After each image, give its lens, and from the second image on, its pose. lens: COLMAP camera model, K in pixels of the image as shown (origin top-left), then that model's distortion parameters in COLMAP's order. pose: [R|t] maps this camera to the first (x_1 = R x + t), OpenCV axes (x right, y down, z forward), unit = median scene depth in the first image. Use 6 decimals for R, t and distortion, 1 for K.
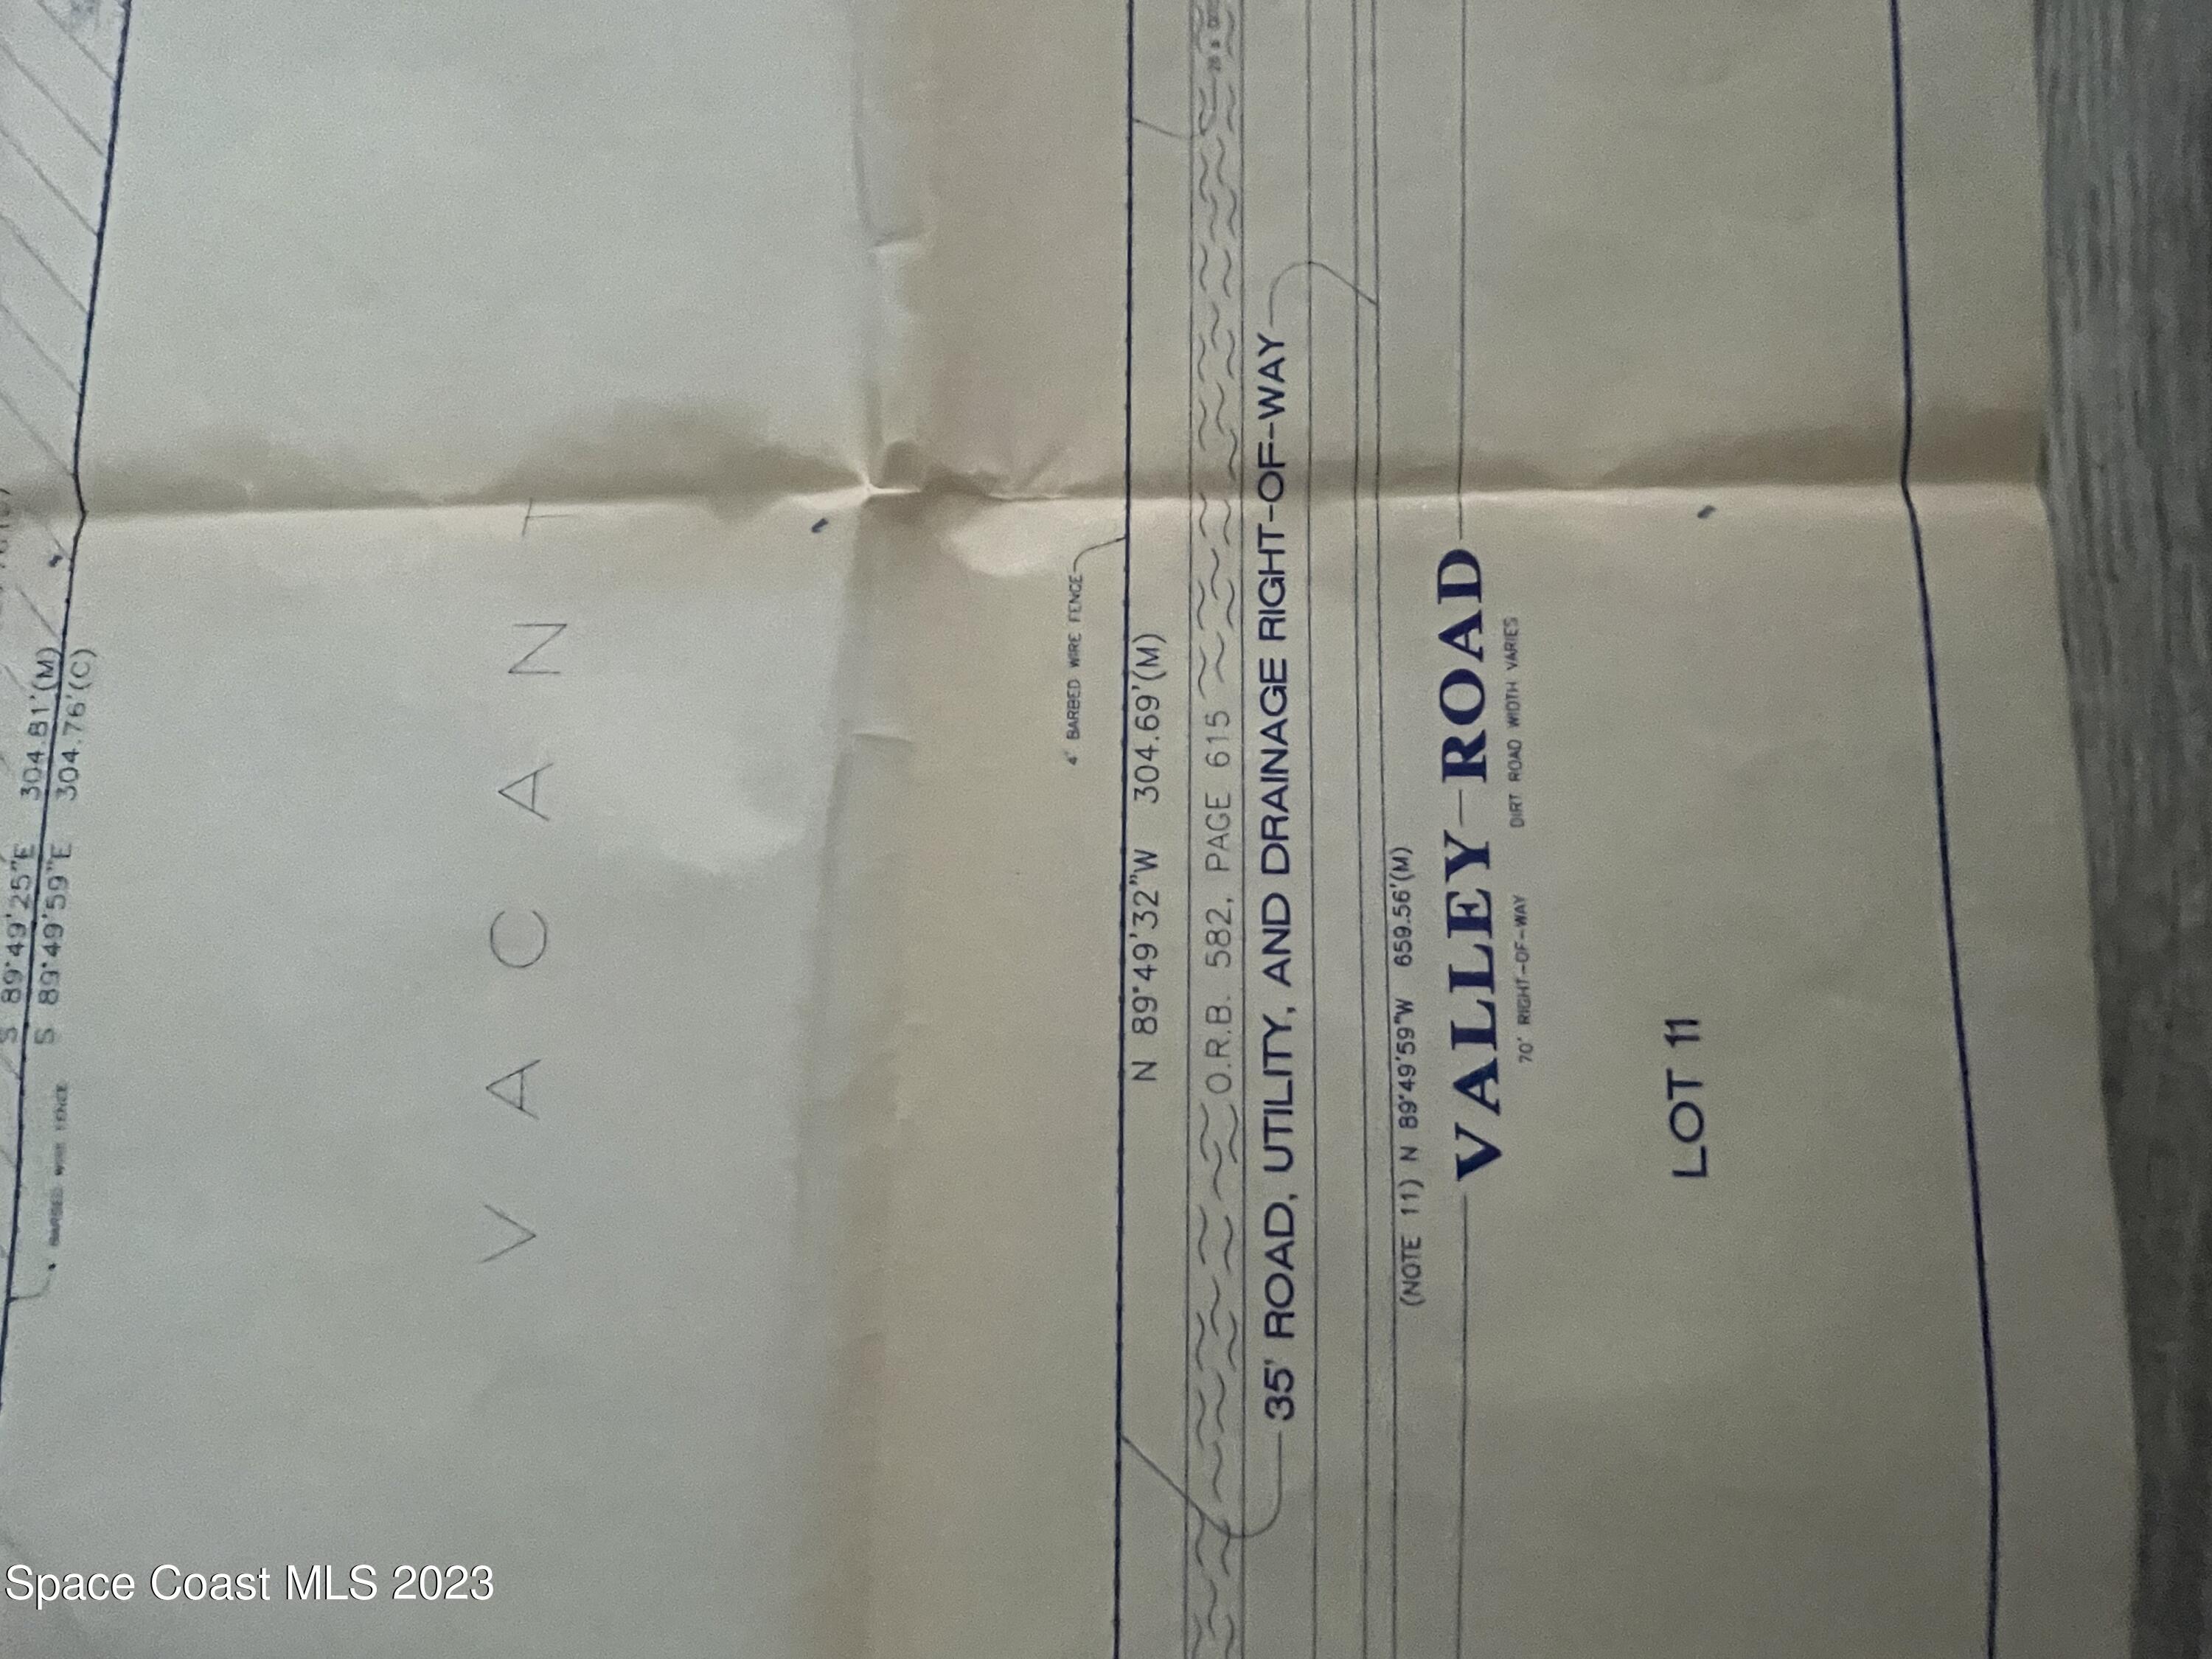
lens RADIAL K [[1083.4, 0, 1091.2], [0, 1083.4, 856.4], [0, 0, 1]] dist [0.005720, -0.000311]
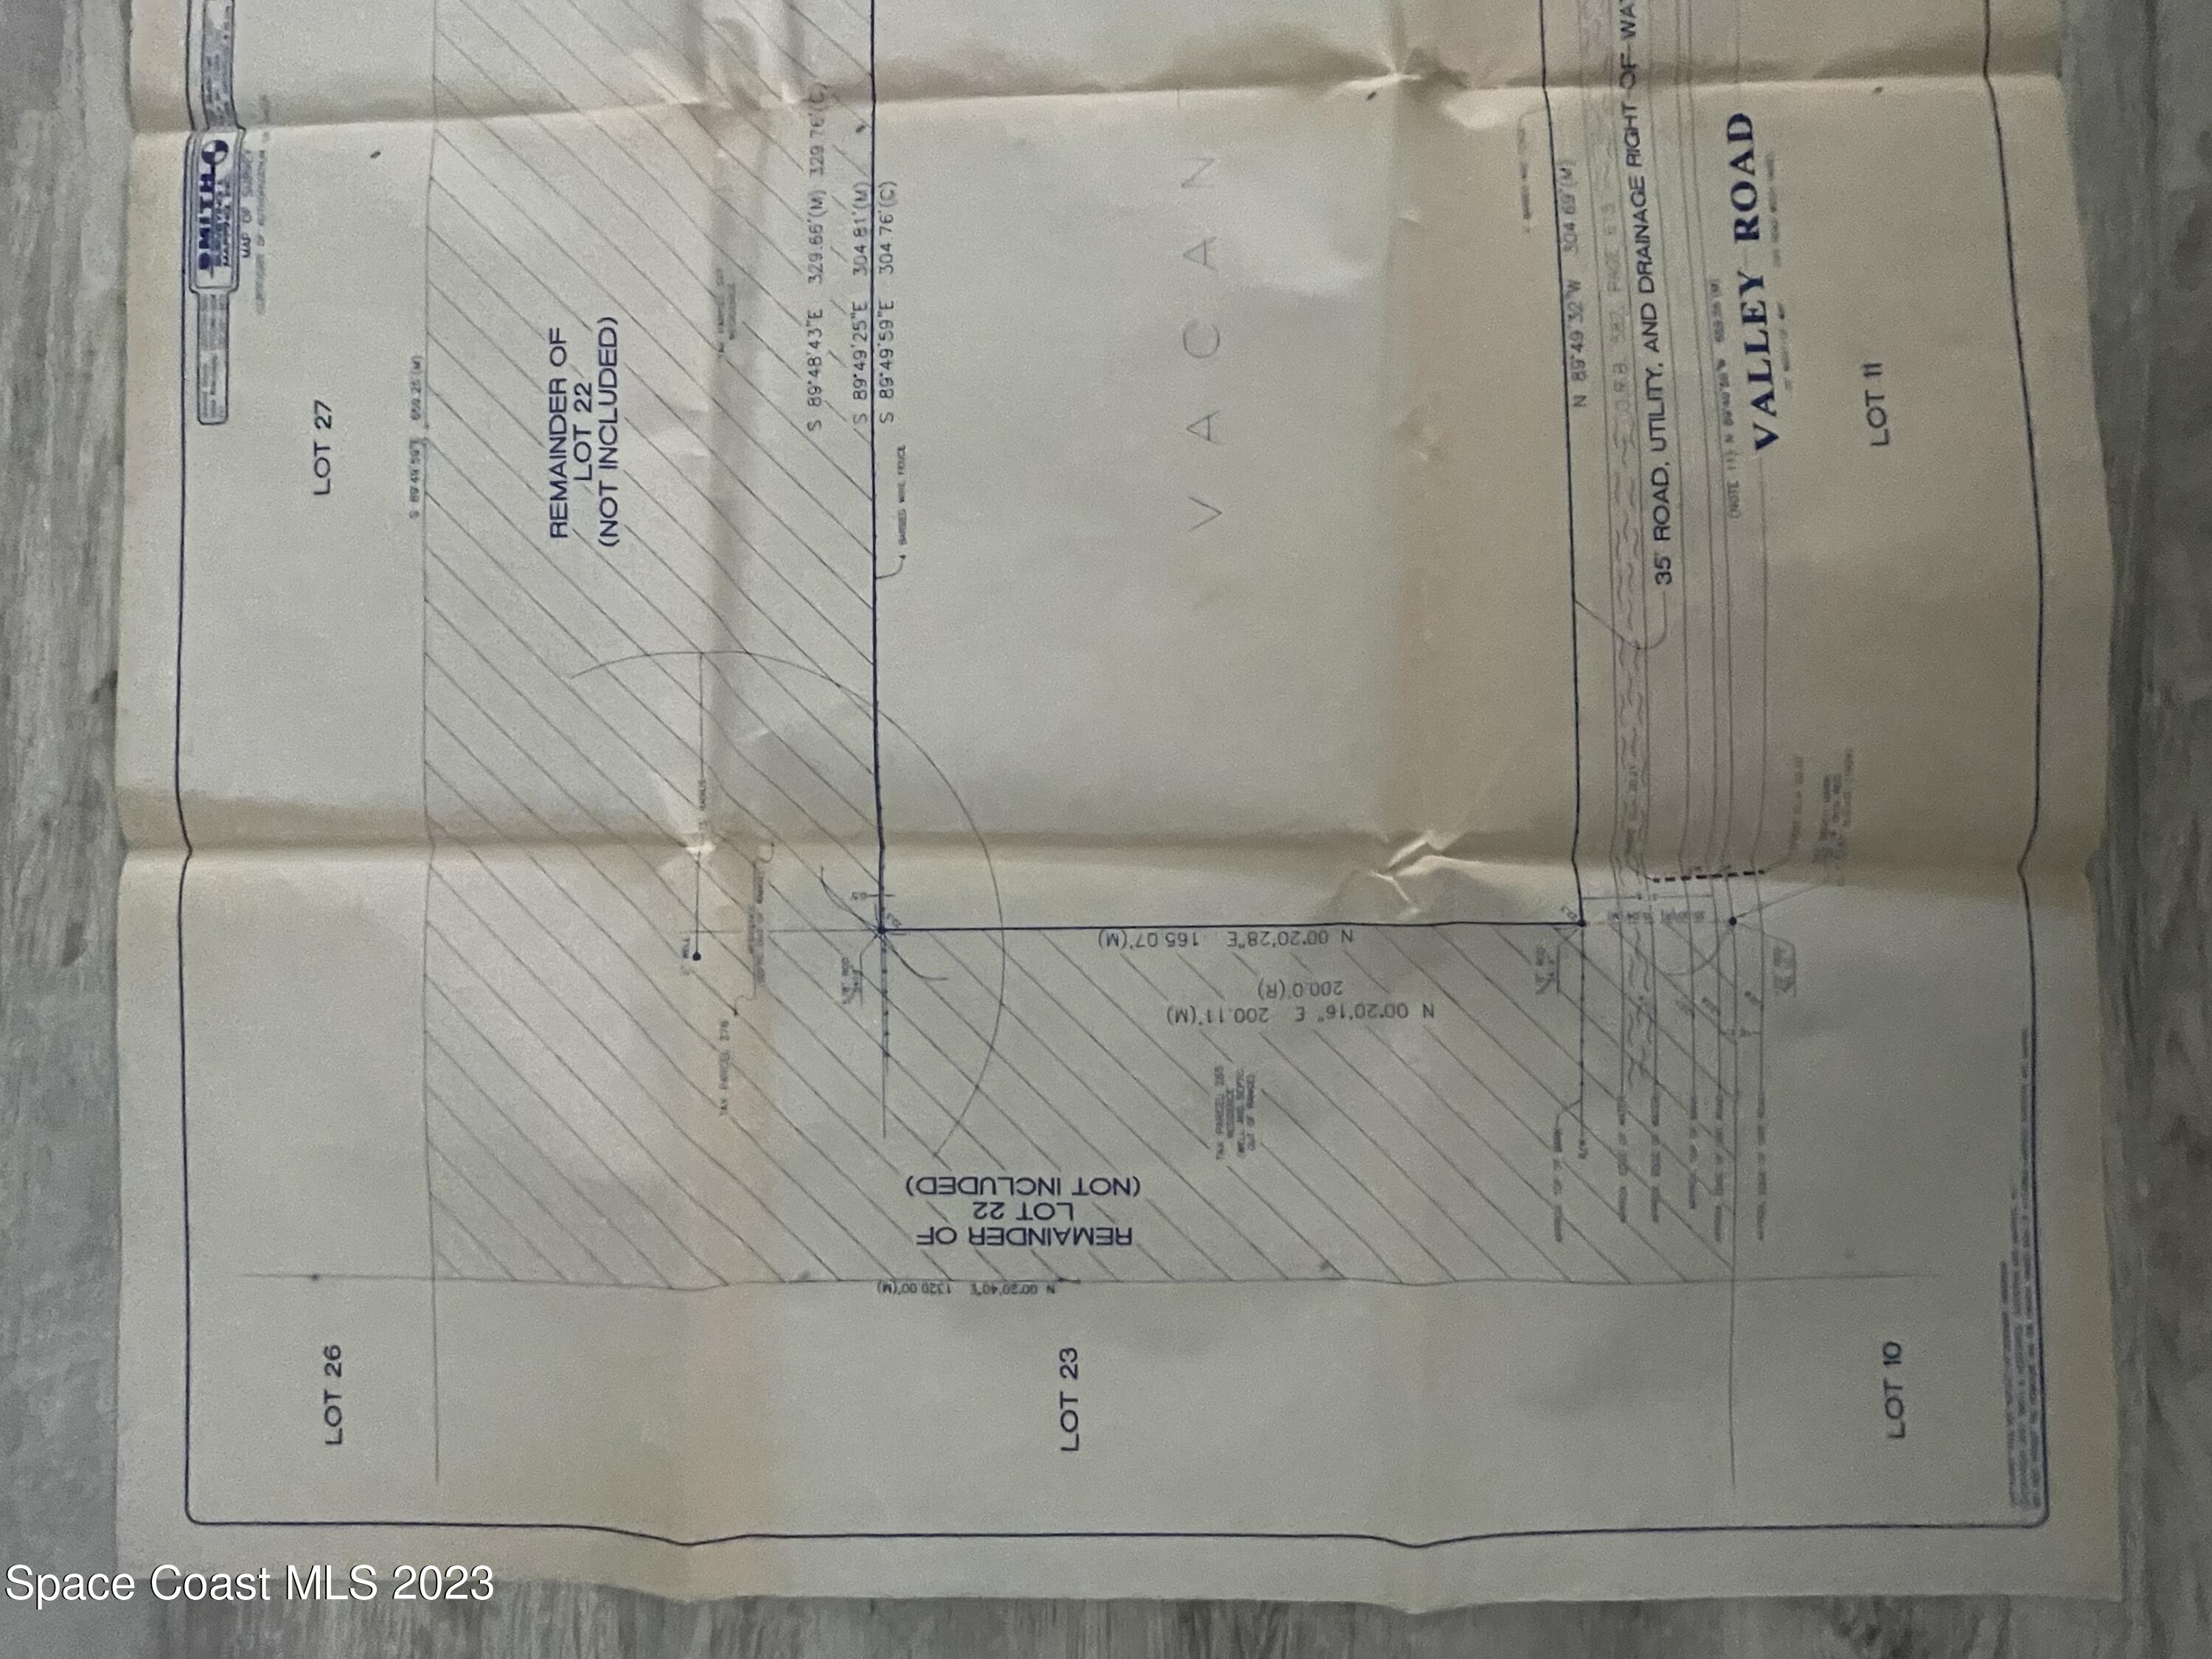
lens RADIAL K [[1125.8, 0, 1099.4], [0, 1125.8, 846.5], [0, 0, 1]] dist [-0.005242, 0.010347]
pose [[0.996953, -0.023420, 0.074405, -0.847641], [0.022444, 0.999651, 0.013929, 0.845563], [-0.074705, -0.012217, 0.997131, -0.743871]]
